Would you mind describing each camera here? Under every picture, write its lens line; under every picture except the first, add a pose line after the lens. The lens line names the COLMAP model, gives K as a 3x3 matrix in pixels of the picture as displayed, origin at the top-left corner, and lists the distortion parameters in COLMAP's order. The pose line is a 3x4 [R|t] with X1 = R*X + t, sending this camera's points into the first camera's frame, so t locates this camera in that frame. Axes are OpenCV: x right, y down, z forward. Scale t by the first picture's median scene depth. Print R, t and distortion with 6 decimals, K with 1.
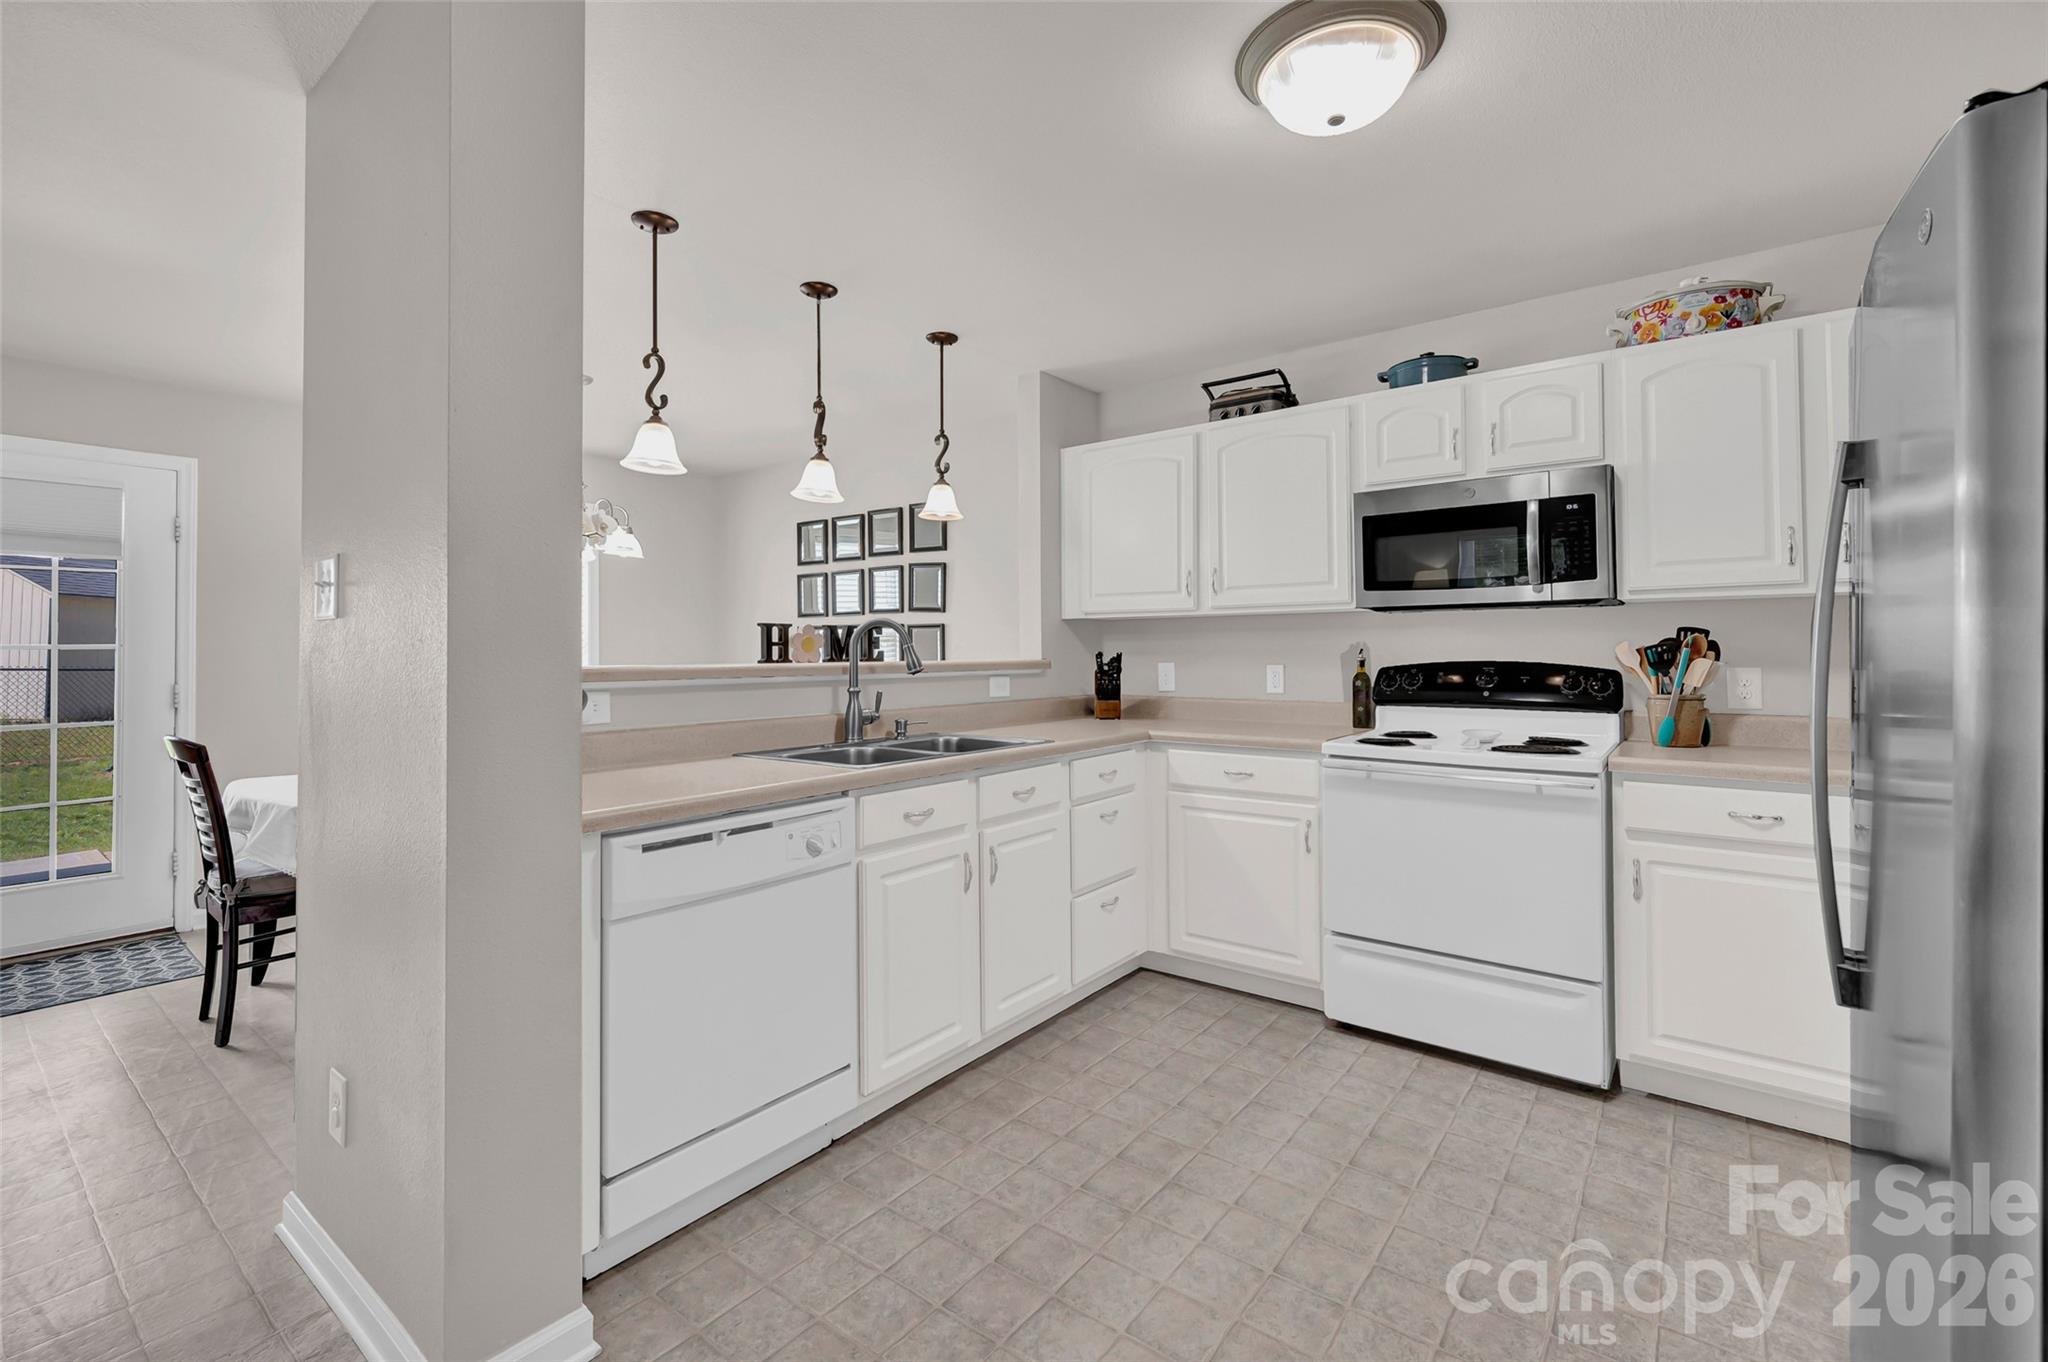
lens RADIAL K [[847.8, 0, 1031.0], [0, 847.8, 645.6], [0, 0, 1]] dist [-0.003296, 0.001415]
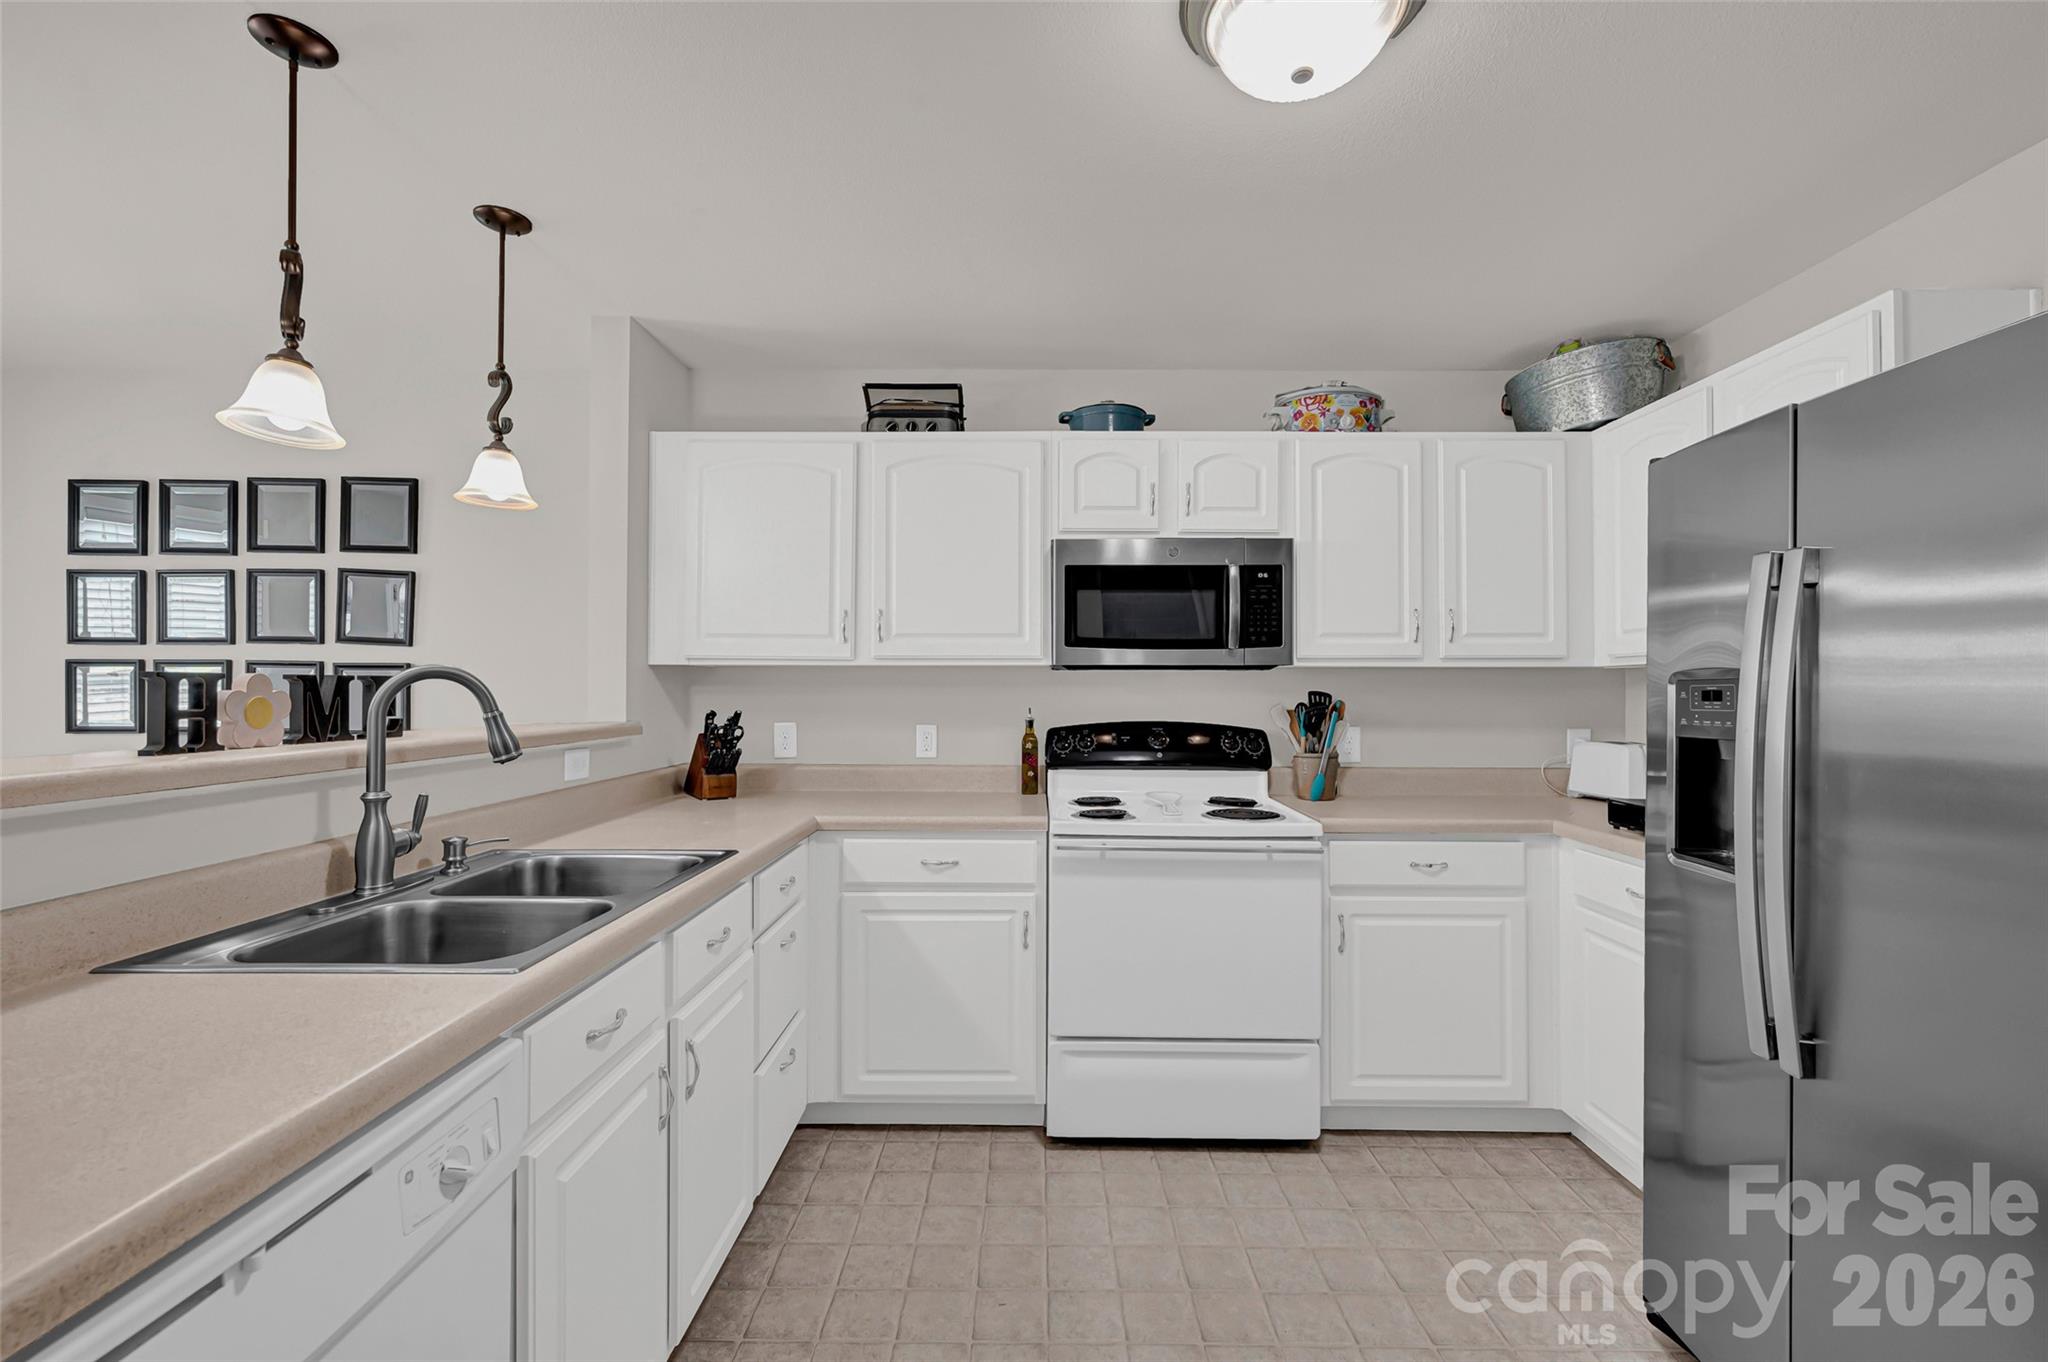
lens RADIAL K [[847.8, 0, 1007.8], [0, 847.8, 680.3], [0, 0, 1]] dist [-0.003296, 0.001415]
pose [[0.805554, 0.012618, 0.592388, -0.188562], [-0.011340, 0.999918, -0.005878, -0.021981], [-0.592414, -0.001983, 0.805631, 0.295085]]
